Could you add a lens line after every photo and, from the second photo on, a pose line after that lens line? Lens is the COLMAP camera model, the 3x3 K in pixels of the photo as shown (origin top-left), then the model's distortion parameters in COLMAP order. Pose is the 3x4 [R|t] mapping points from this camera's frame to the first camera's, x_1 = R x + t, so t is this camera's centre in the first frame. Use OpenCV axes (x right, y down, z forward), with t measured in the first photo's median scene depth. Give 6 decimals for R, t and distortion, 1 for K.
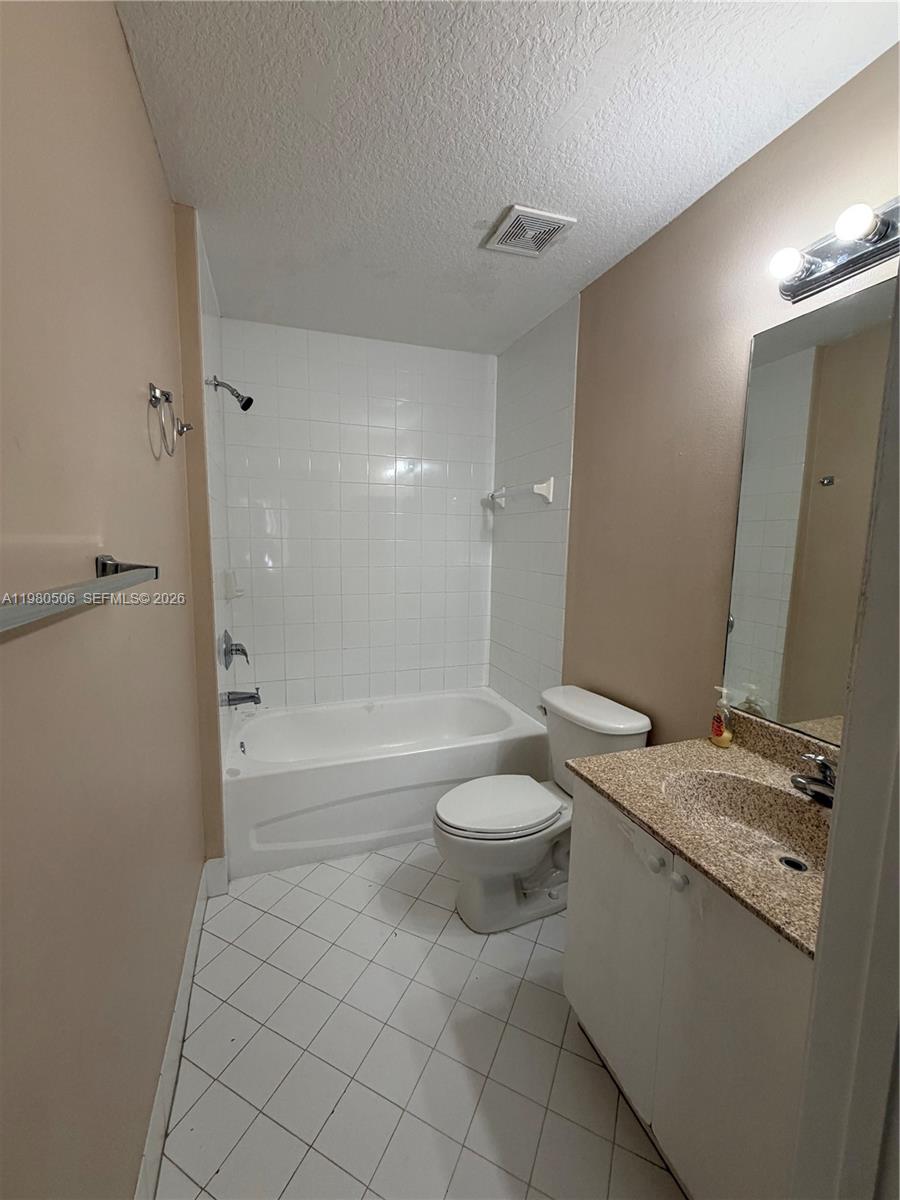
lens RADIAL K [[482.6, 0, 443.9], [0, 482.6, 596.8], [0, 0, 1]] dist [0.000652, 0.000083]
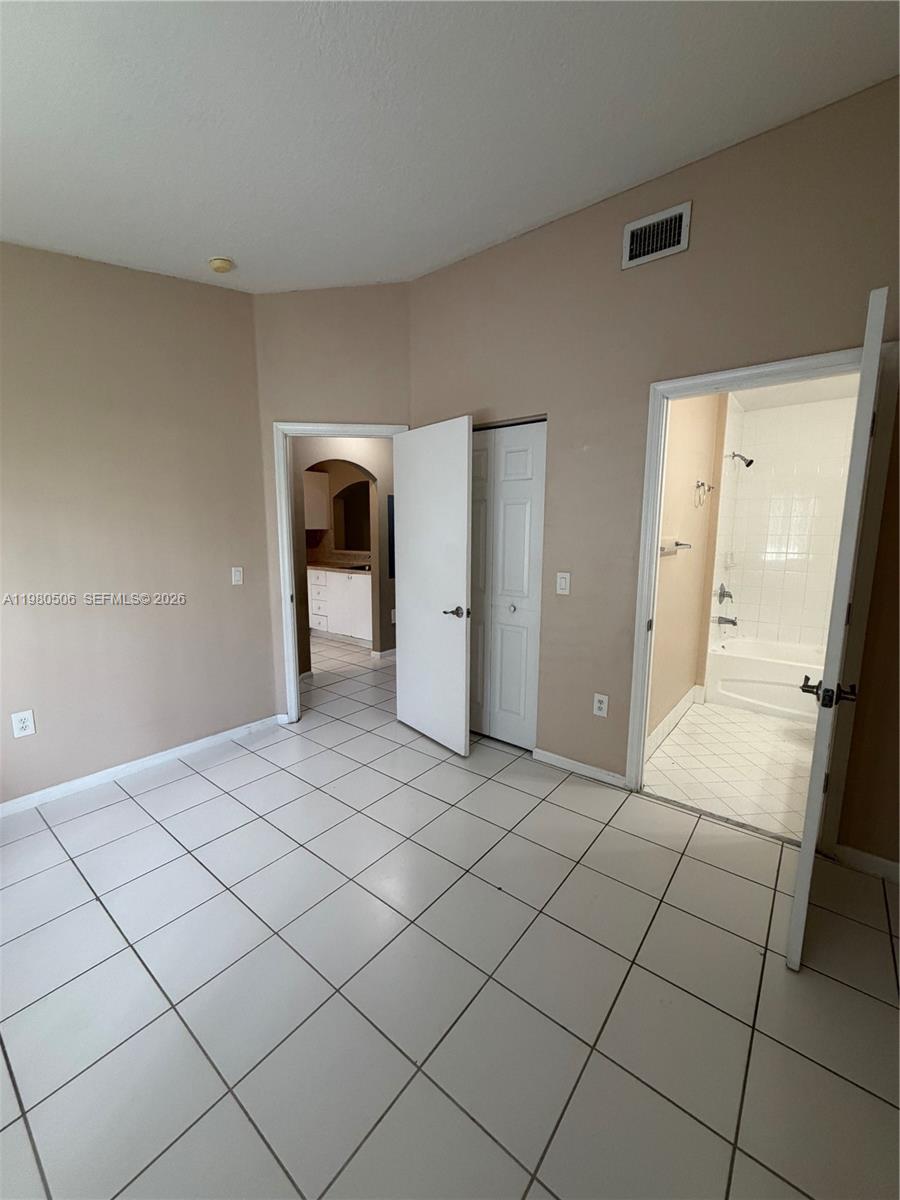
lens RADIAL K [[482.6, 0, 444.8], [0, 482.6, 598.1], [0, 0, 1]] dist [0.000652, 0.000083]
pose [[0.530064, 0.110886, -0.840676, 0.606435], [-0.099874, 0.992676, 0.067962, 0.111915], [0.842055, 0.047938, 0.537257, -0.991345]]
